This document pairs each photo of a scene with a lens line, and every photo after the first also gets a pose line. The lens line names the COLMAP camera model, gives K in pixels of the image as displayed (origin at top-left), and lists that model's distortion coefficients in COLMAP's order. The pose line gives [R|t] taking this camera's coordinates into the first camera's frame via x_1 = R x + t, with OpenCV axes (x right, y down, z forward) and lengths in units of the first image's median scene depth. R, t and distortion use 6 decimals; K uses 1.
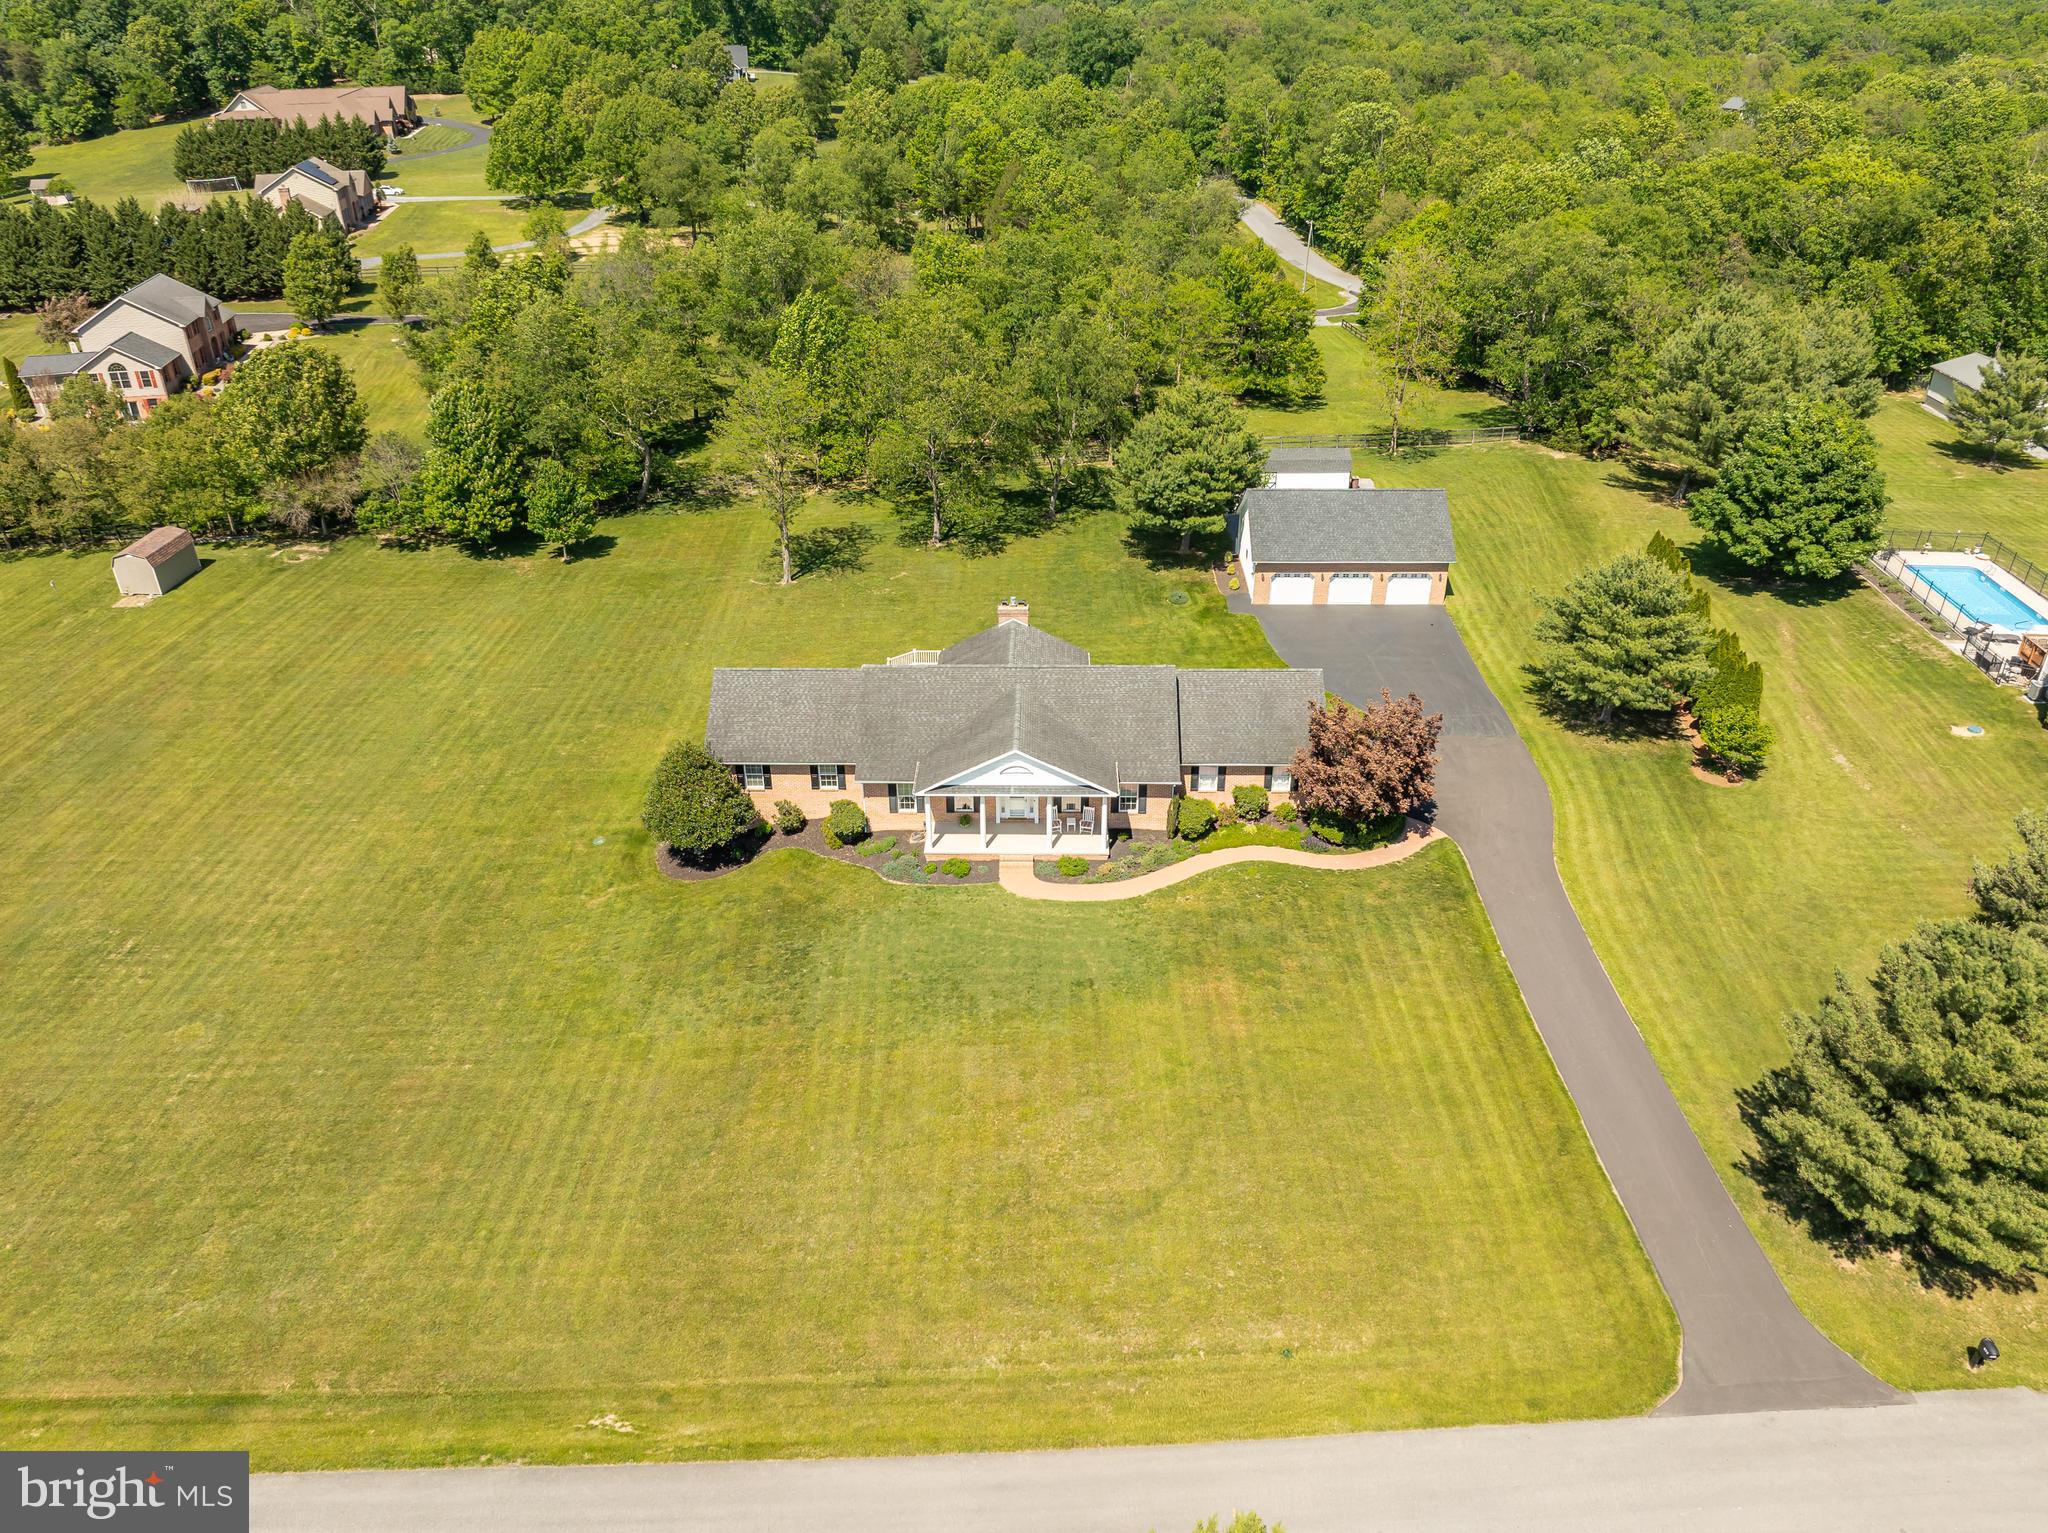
lens RADIAL K [[1450.0, 0, 1024.0], [0, 1450.0, 766.5], [0, 0, 1]] dist [-0.051153, 0.025245]
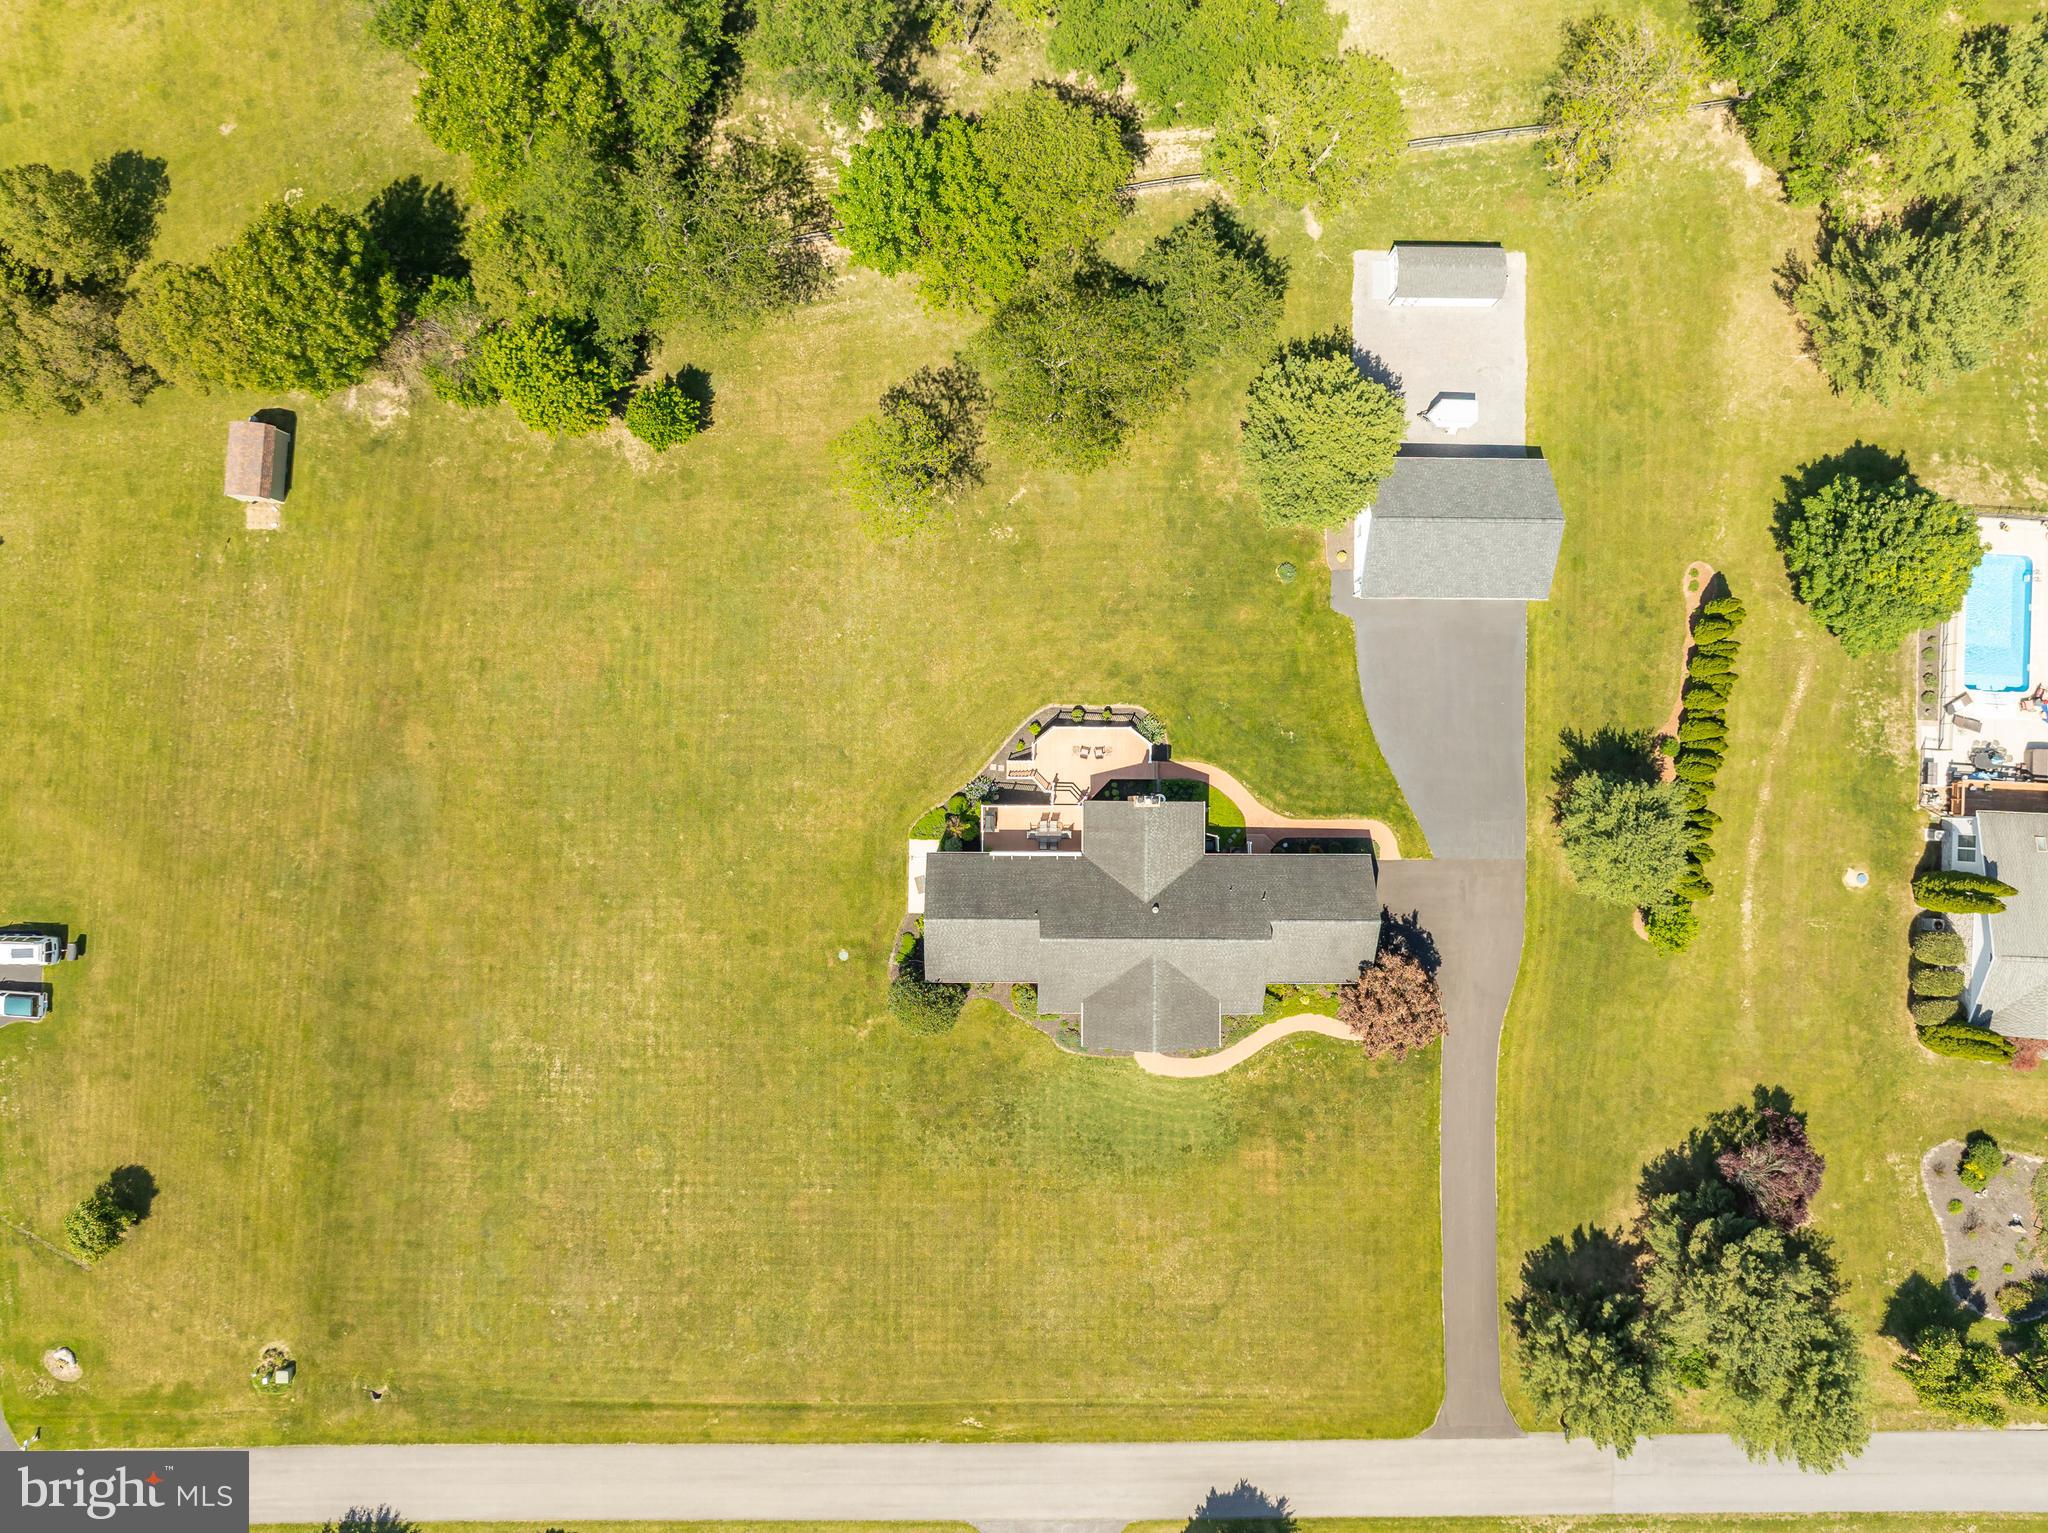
lens RADIAL K [[1450.7, 0, 1024.6], [0, 1450.7, 763.3], [0, 0, 1]] dist [-0.035652, -0.007098]
pose [[0.999671, -0.011090, 0.023111, -0.156482], [-0.014152, 0.512961, 0.858295, -1.318989], [-0.021374, -0.858340, 0.512635, 0.458199]]
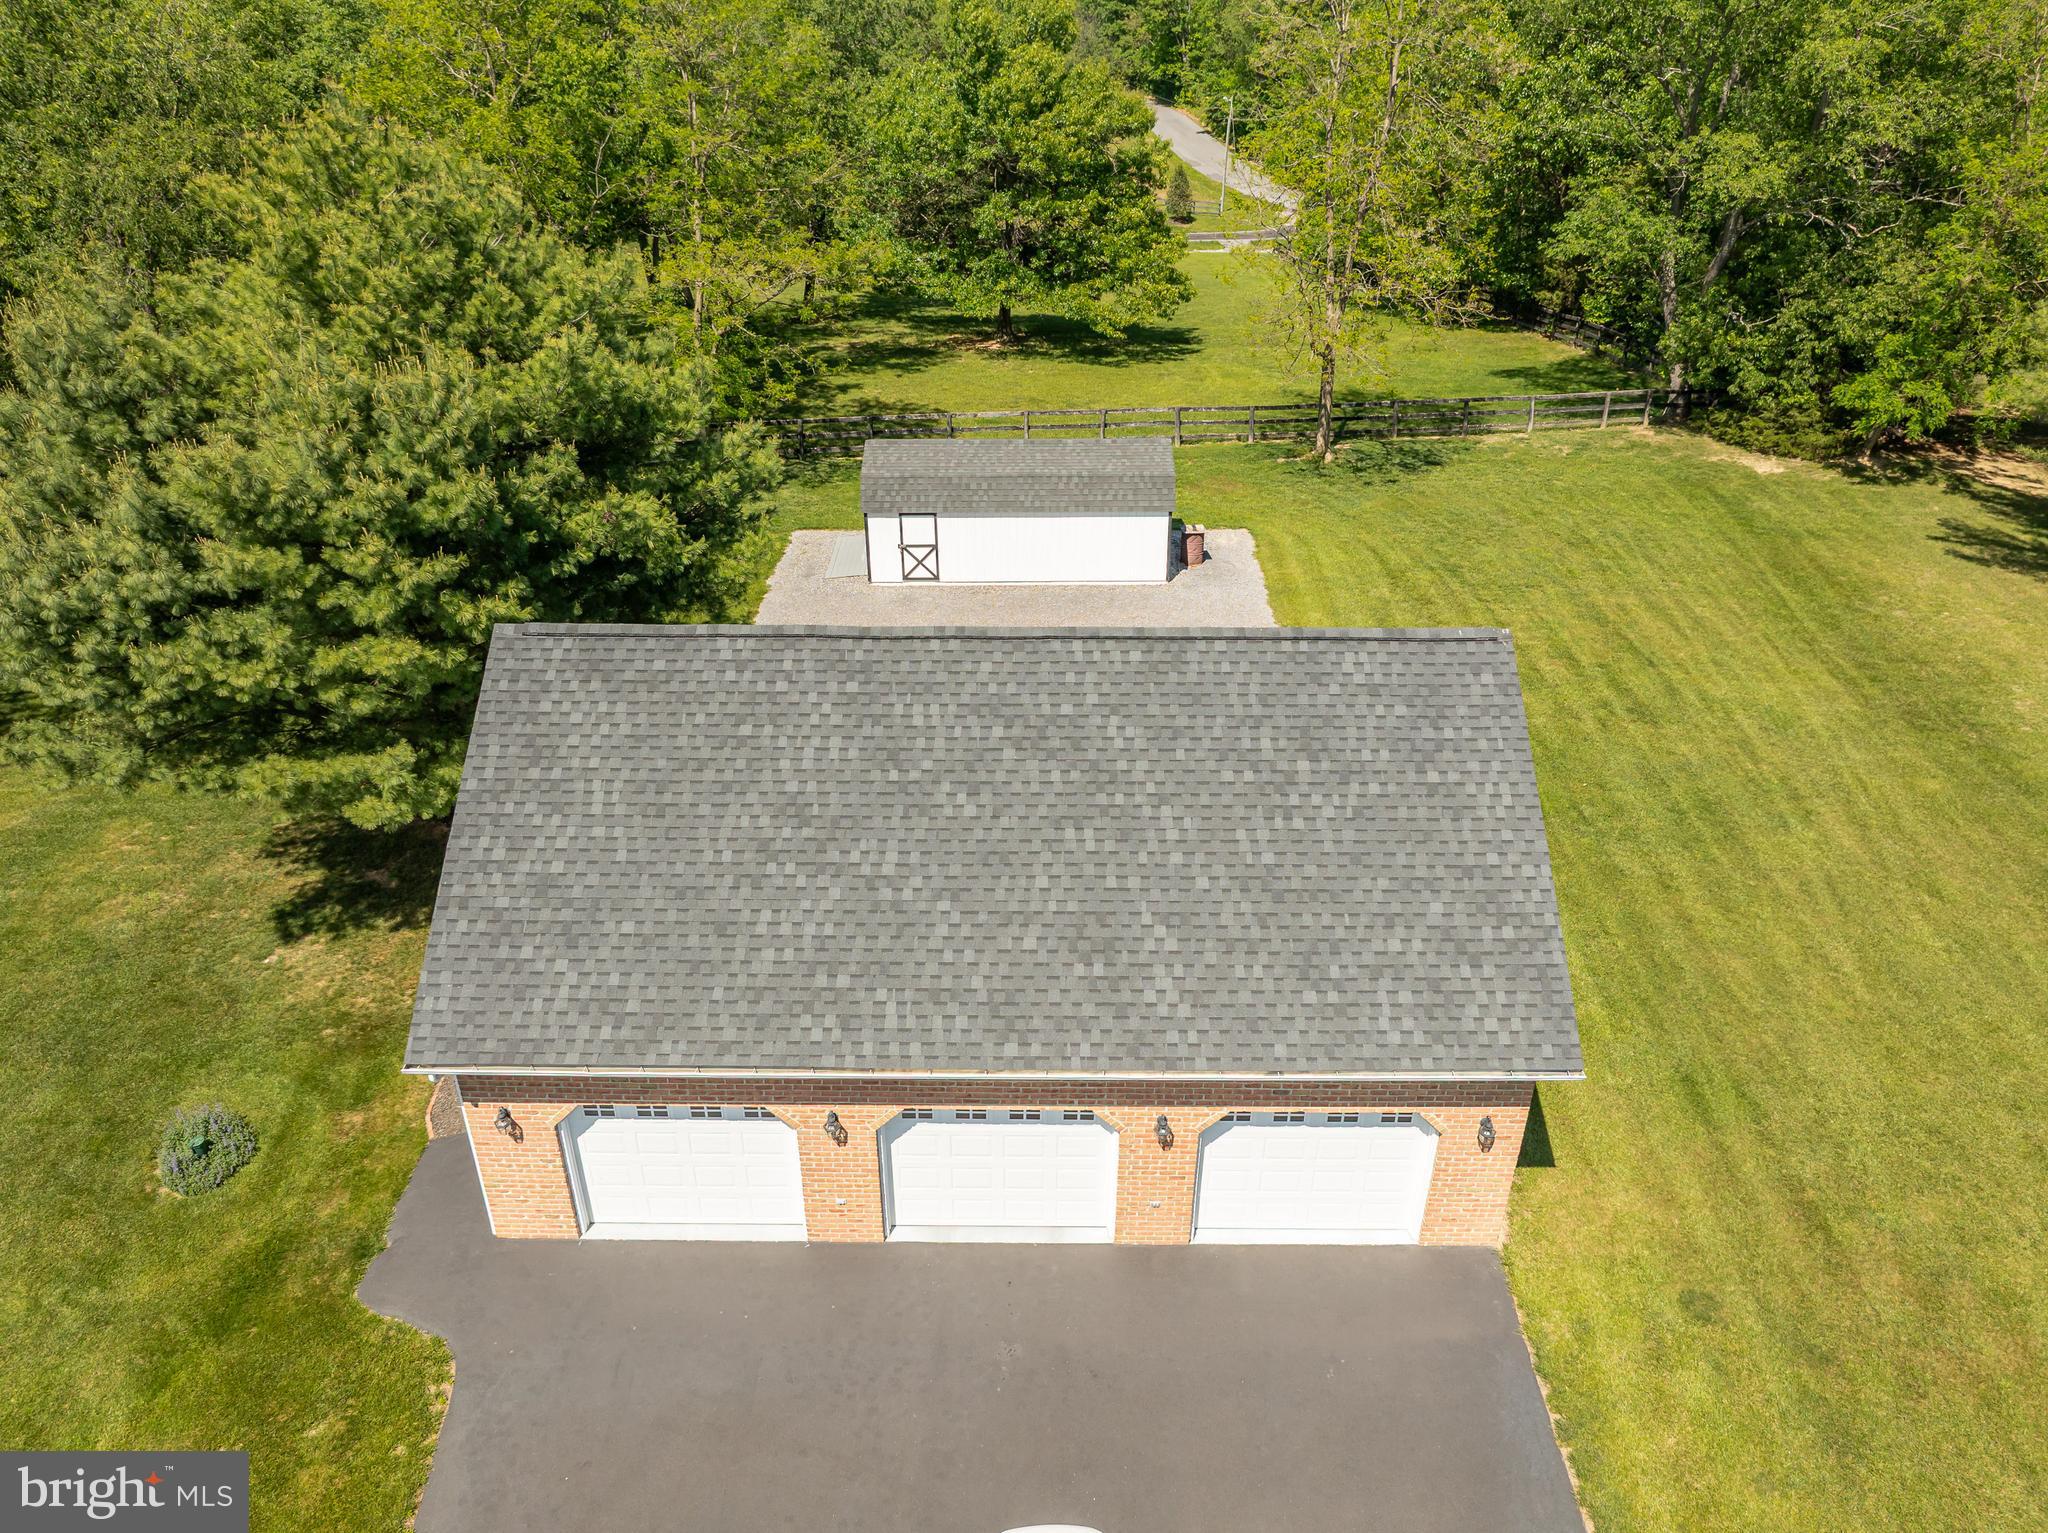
lens RADIAL K [[1450.7, 0, 1024.6], [0, 1450.7, 763.3], [0, 0, 1]] dist [-0.035652, -0.007098]
pose [[0.999927, 0.004779, 0.011081, 0.303578], [-0.004703, 0.999965, -0.006880, -0.234701], [-0.011113, 0.006828, 0.999915, 1.090476]]
